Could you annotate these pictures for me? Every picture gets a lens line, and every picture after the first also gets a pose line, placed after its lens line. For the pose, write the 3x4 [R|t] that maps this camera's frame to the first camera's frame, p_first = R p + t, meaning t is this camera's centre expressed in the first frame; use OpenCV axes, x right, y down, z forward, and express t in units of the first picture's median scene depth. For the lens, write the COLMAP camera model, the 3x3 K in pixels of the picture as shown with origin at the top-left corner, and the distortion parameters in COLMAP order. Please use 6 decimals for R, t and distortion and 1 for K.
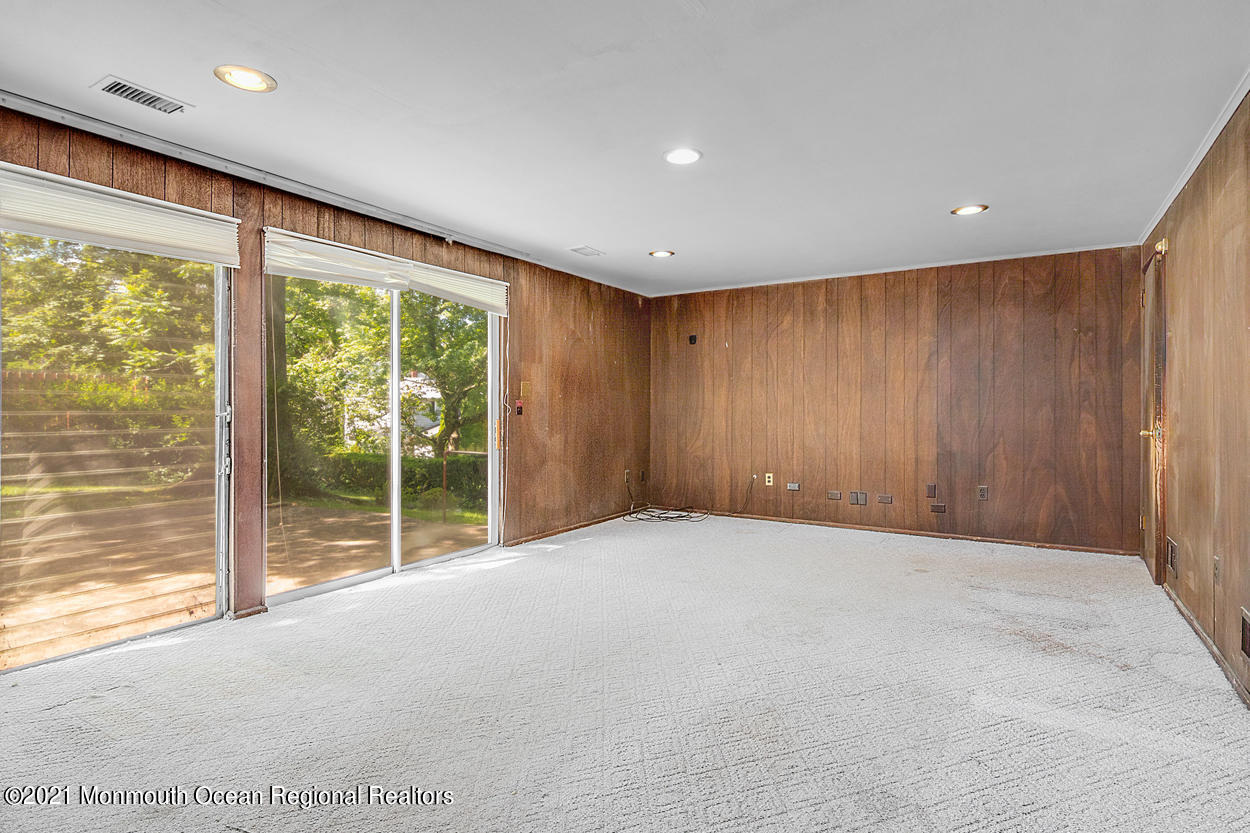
lens RADIAL K [[630.6, 0, 624.1], [0, 630.6, 406.1], [0, 0, 1]] dist [0.003508, -0.000262]
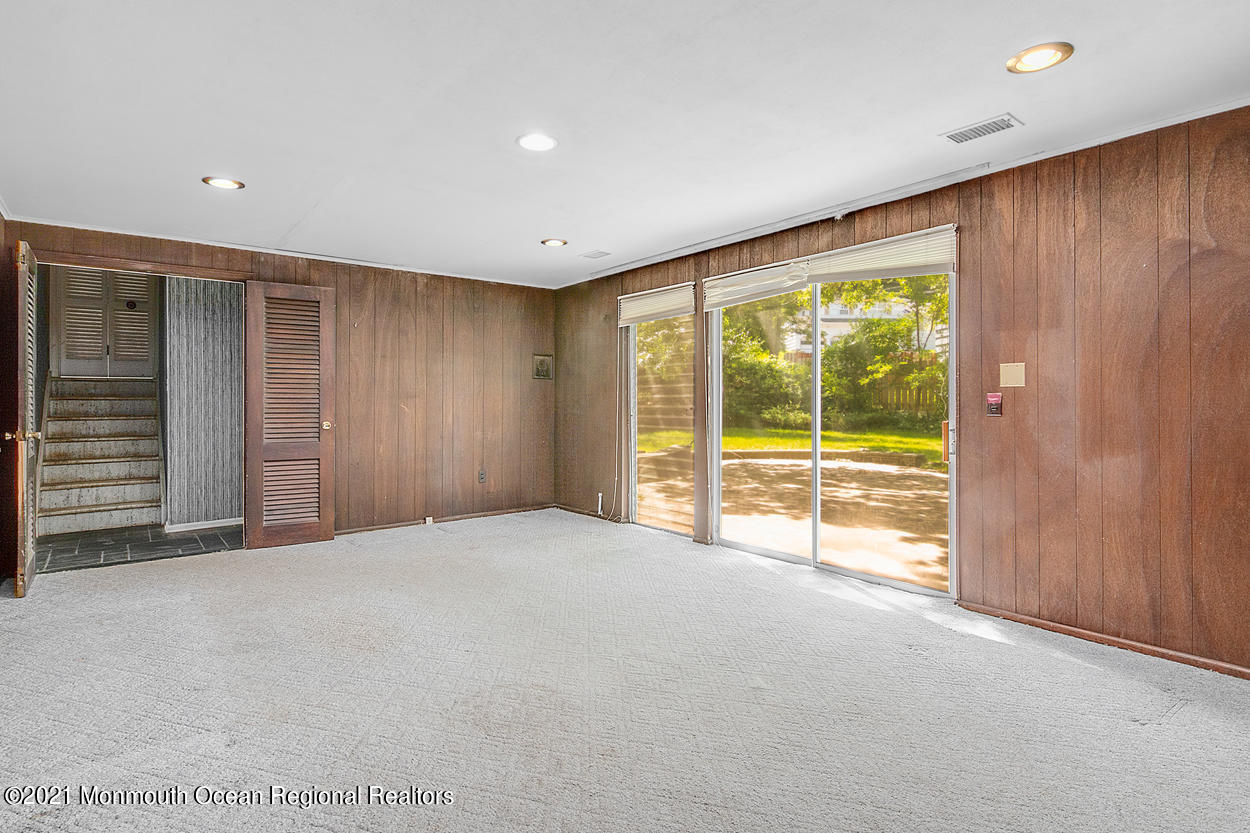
lens RADIAL K [[630.6, 0, 624.1], [0, 630.6, 406.1], [0, 0, 1]] dist [0.003508, -0.000262]
pose [[-0.327254, 0.004421, -0.944926, 0.769325], [0.003072, 0.999989, 0.003614, 0.000359], [0.944932, -0.001720, -0.327263, 1.161560]]
